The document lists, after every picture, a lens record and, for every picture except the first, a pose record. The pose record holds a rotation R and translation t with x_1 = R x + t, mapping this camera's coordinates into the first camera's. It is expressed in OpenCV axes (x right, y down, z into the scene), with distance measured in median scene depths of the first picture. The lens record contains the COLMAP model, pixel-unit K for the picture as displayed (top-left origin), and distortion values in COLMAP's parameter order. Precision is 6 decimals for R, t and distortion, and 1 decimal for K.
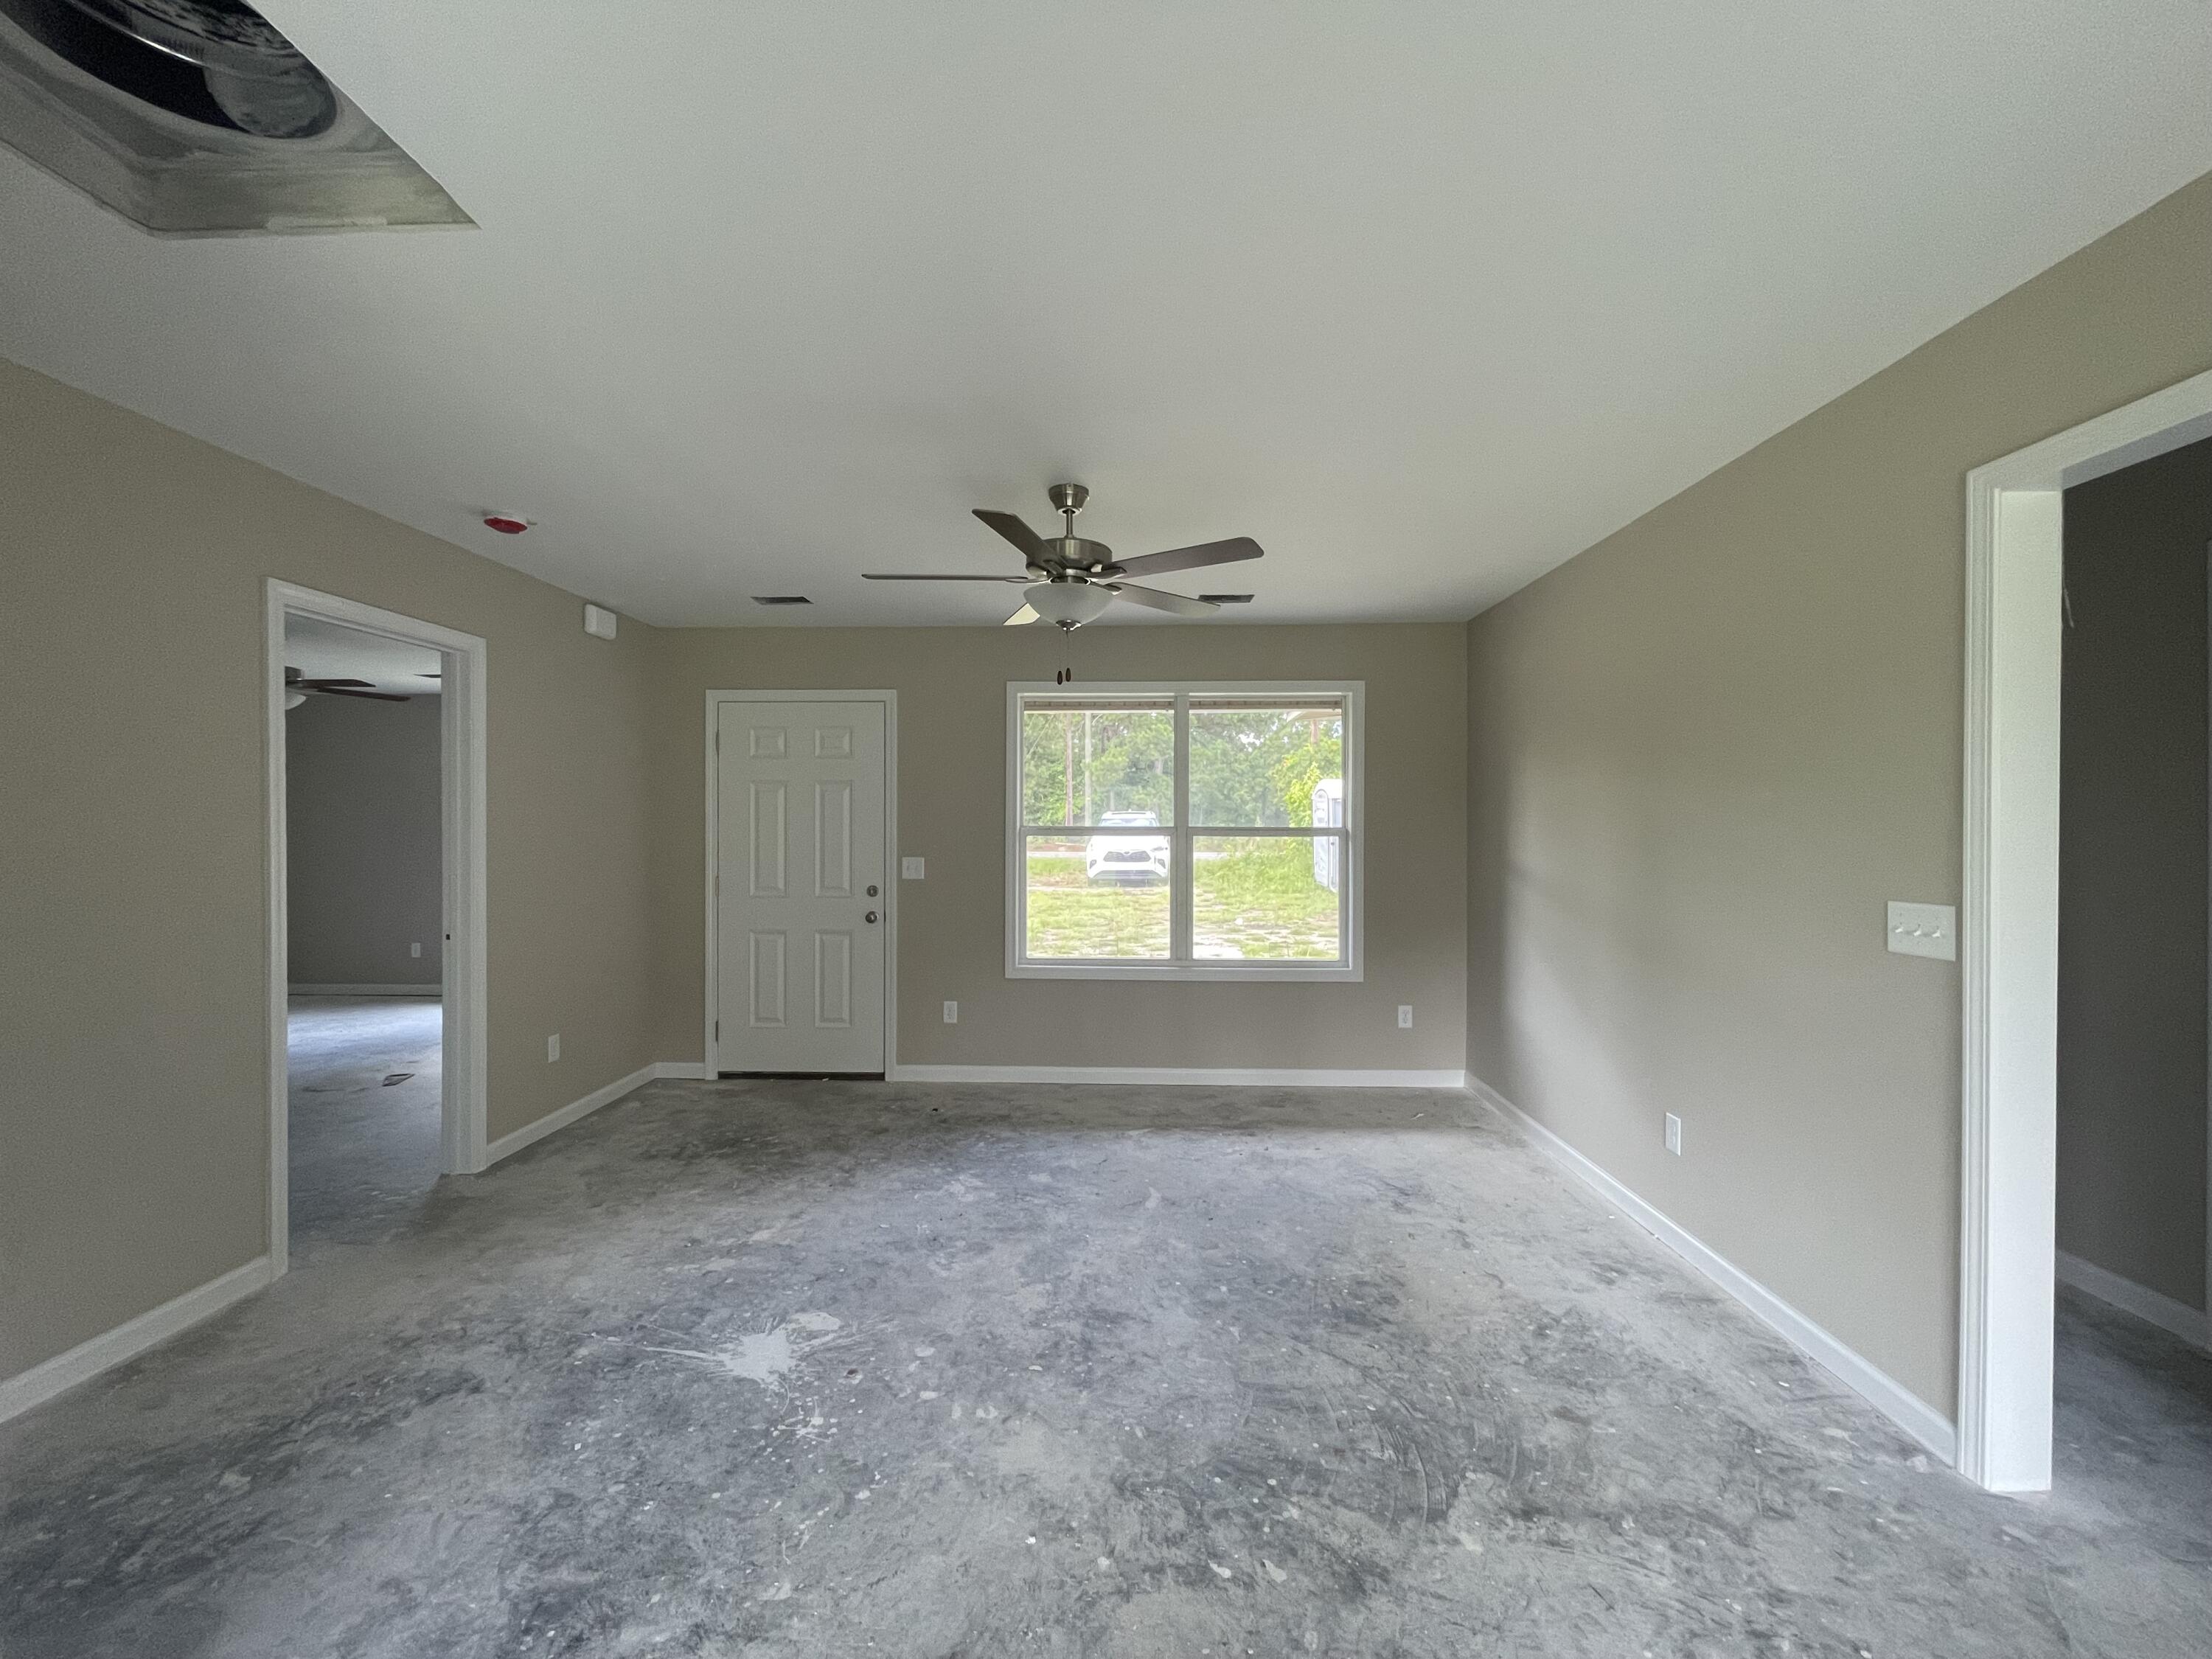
lens RADIAL K [[908.8, 0, 1097.8], [0, 908.8, 831.3], [0, 0, 1]] dist [-0.000389, 0.000549]
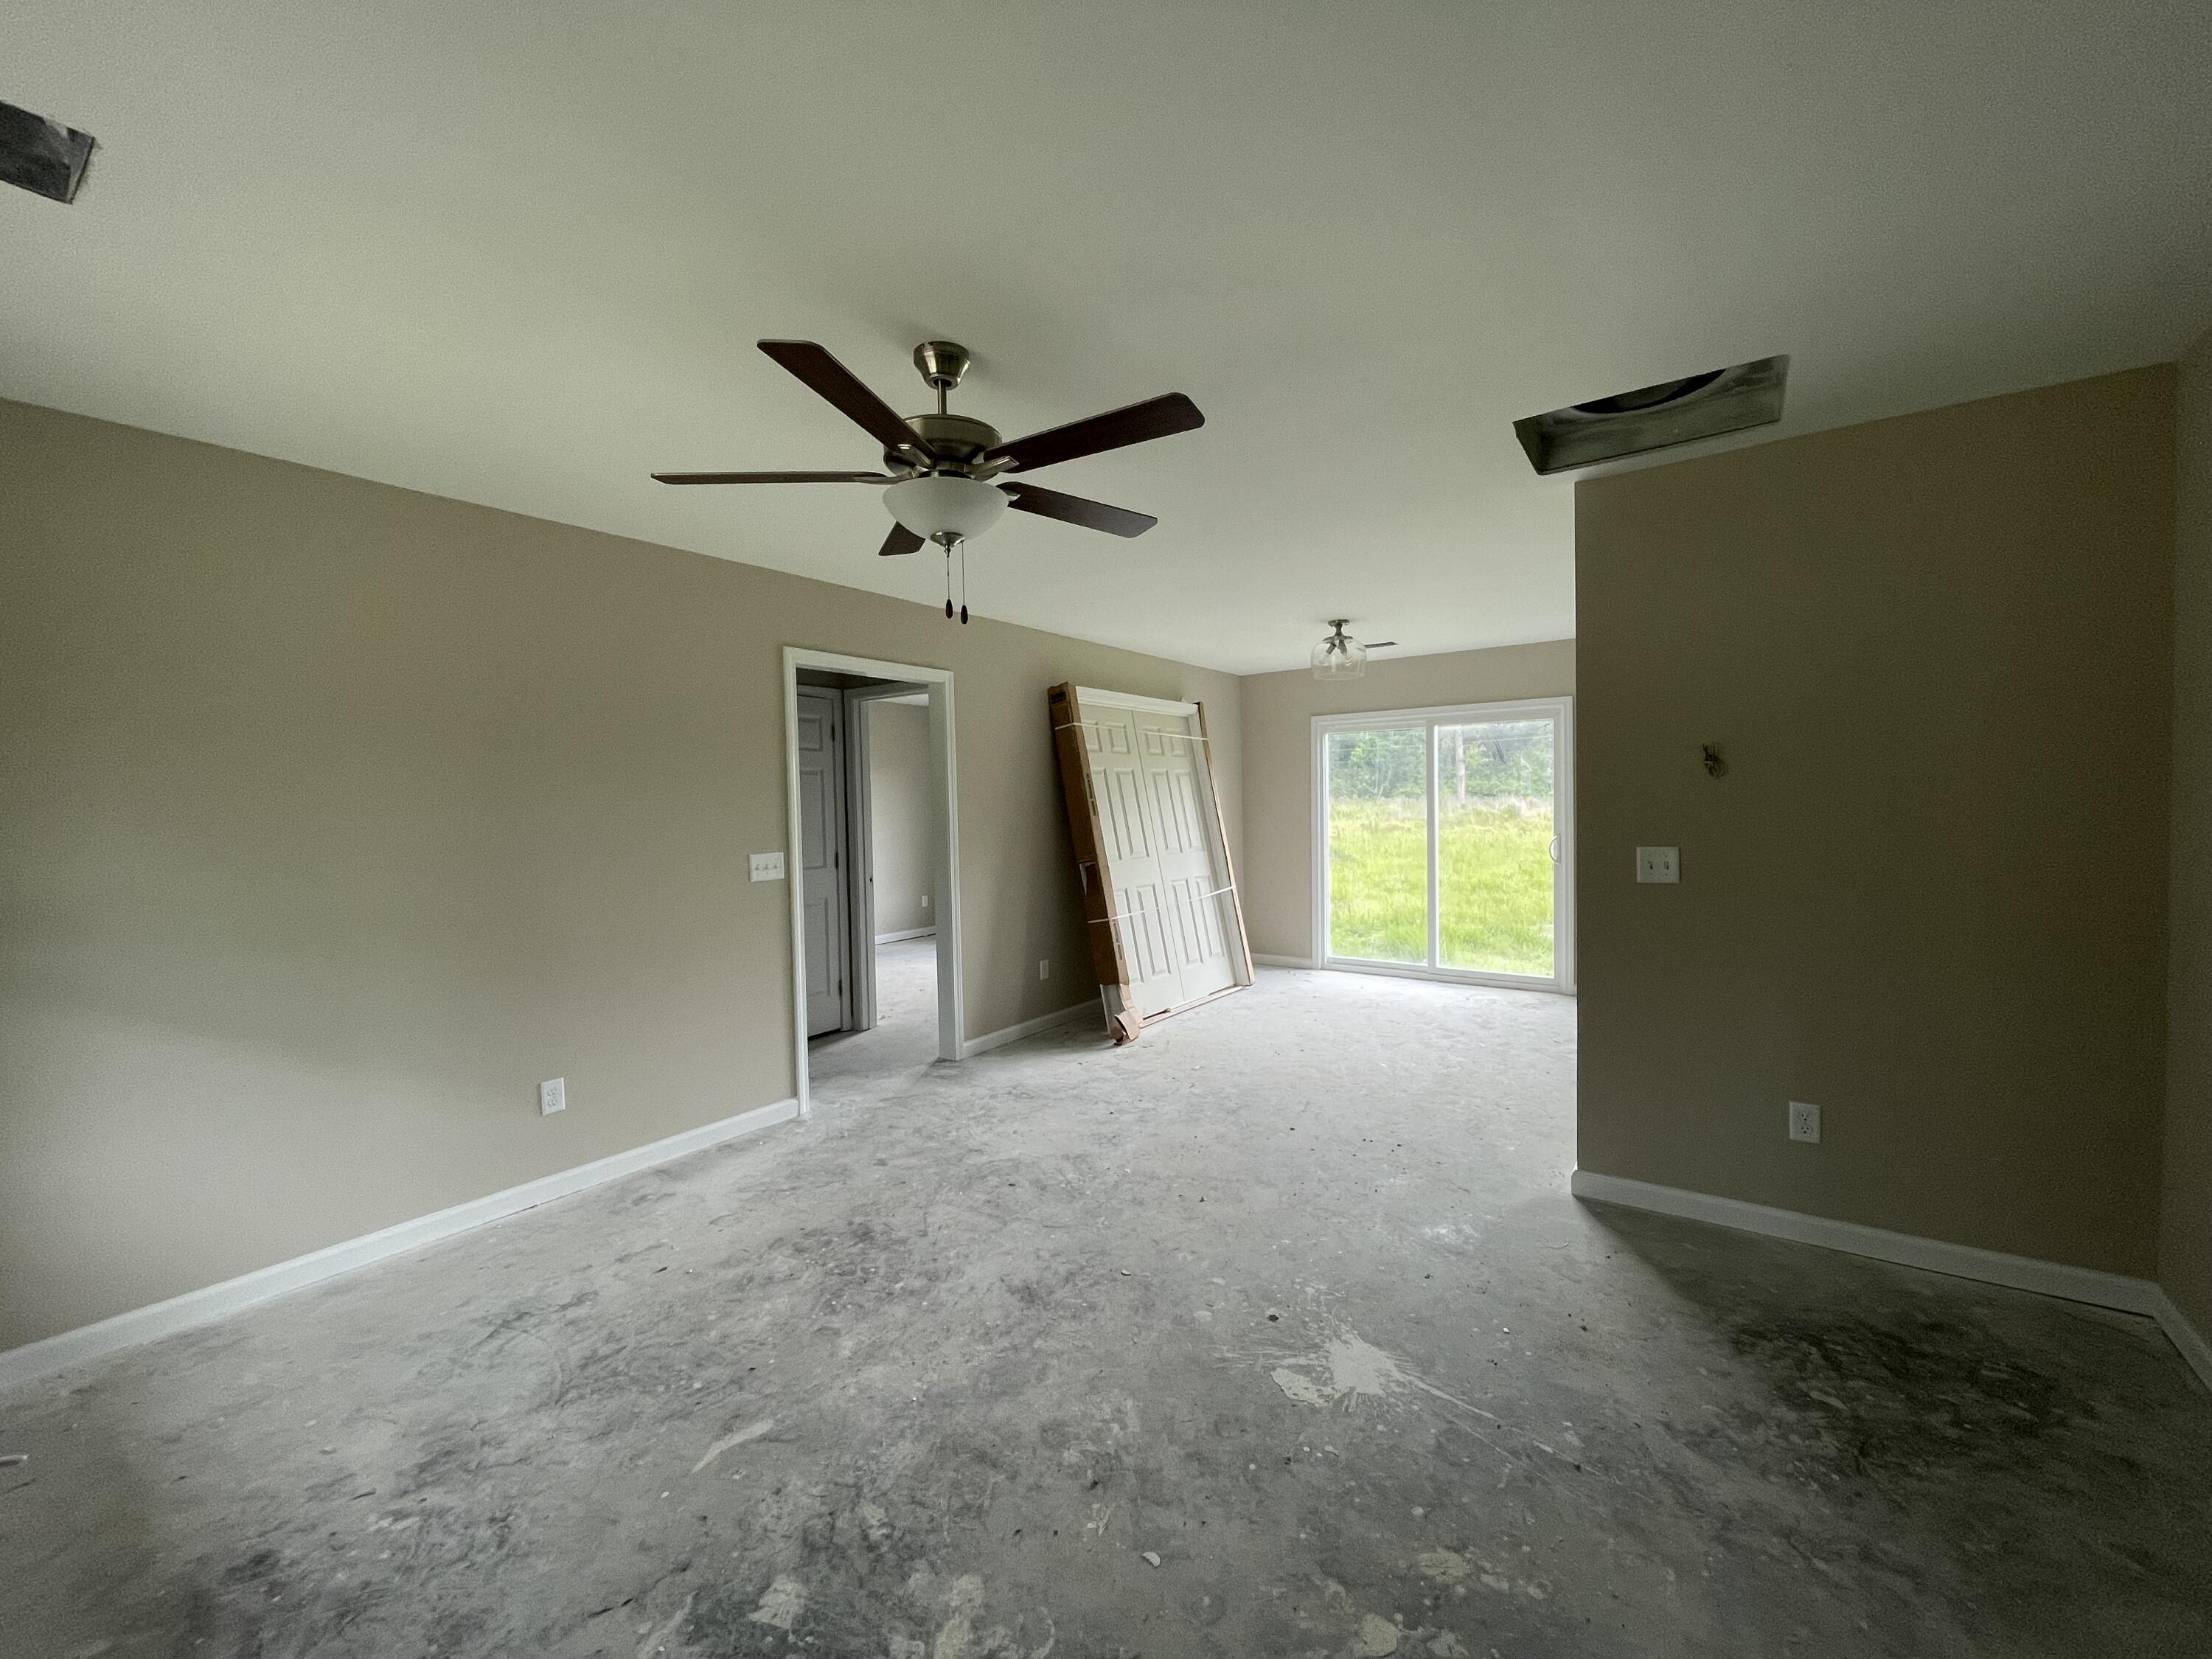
lens RADIAL K [[893.2, 0, 1096.7], [0, 893.2, 830.1], [0, 0, 1]] dist [-0.019250, 0.013103]
pose [[-0.827343, -0.002853, 0.561690, -0.518162], [0.022442, 0.999021, 0.038130, -0.019628], [-0.561249, 0.044152, -0.826469, 1.481629]]
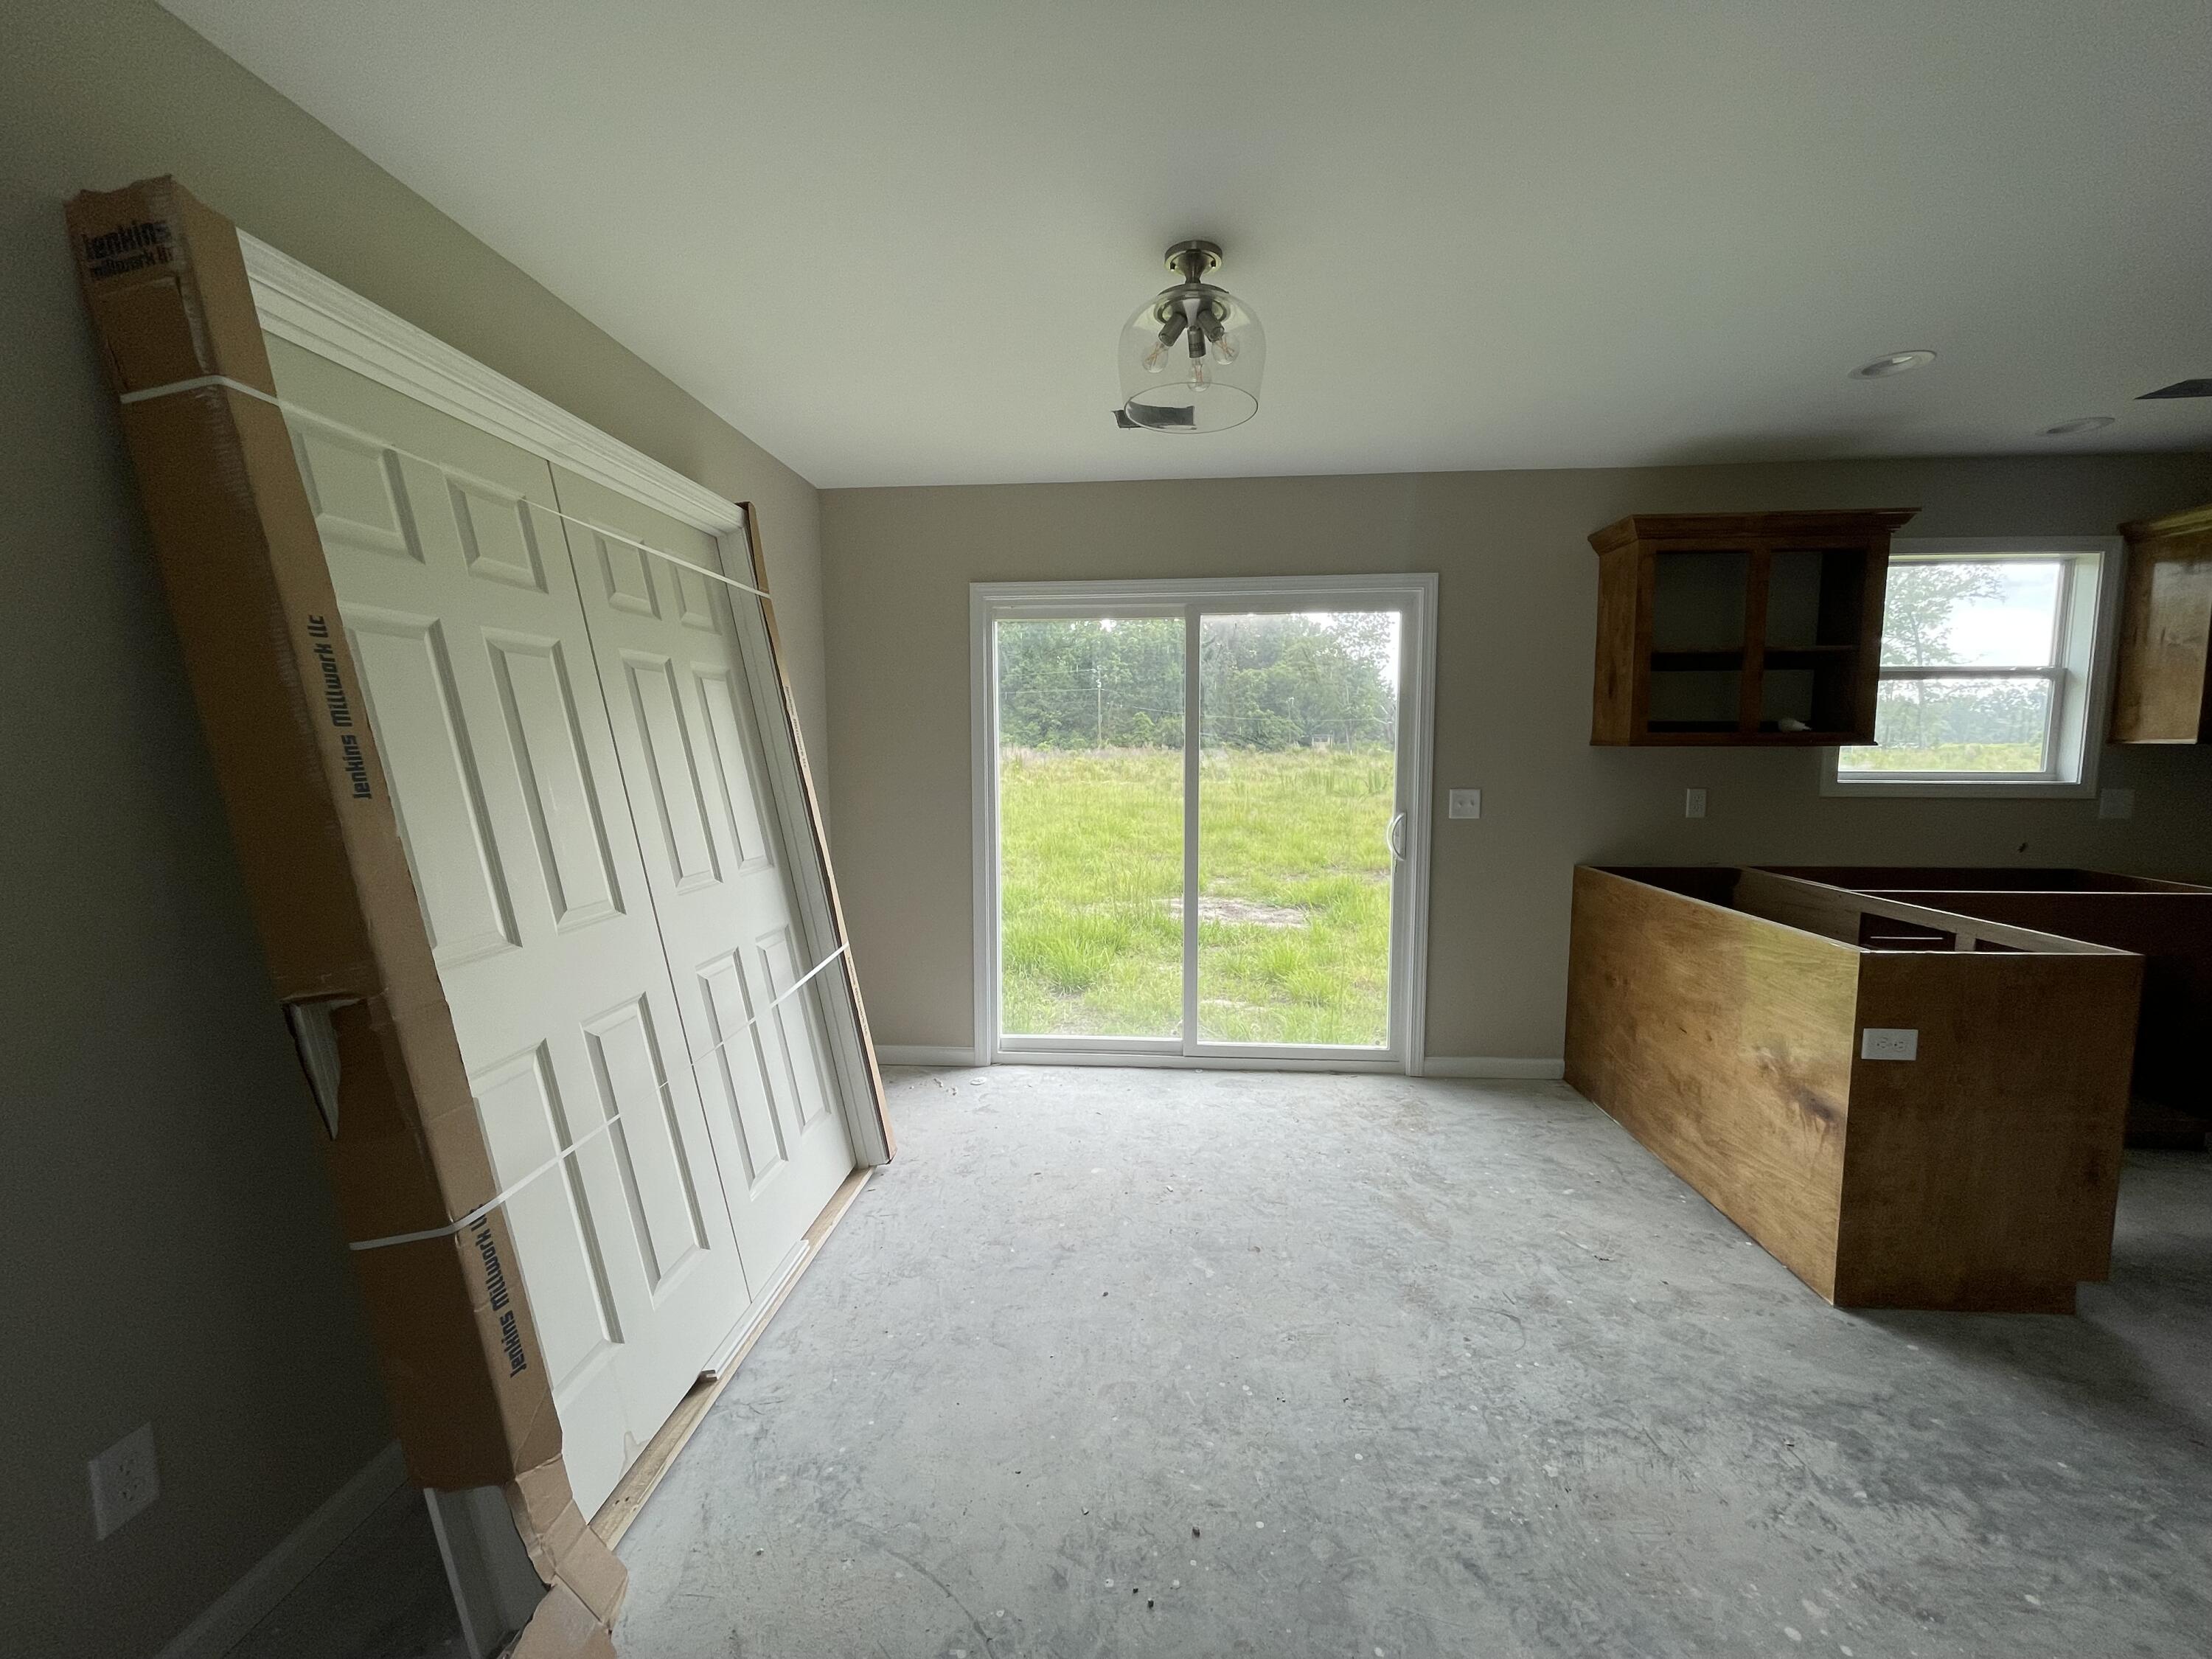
lens RADIAL K [[899.2, 0, 1099.8], [0, 899.2, 830.2], [0, 0, 1]] dist [0.000731, 0.000191]
pose [[-0.999270, -0.000642, 0.038193, 0.125306], [0.003236, 0.994841, 0.101392, -0.007589], [-0.038061, 0.101442, -0.994113, 0.417782]]
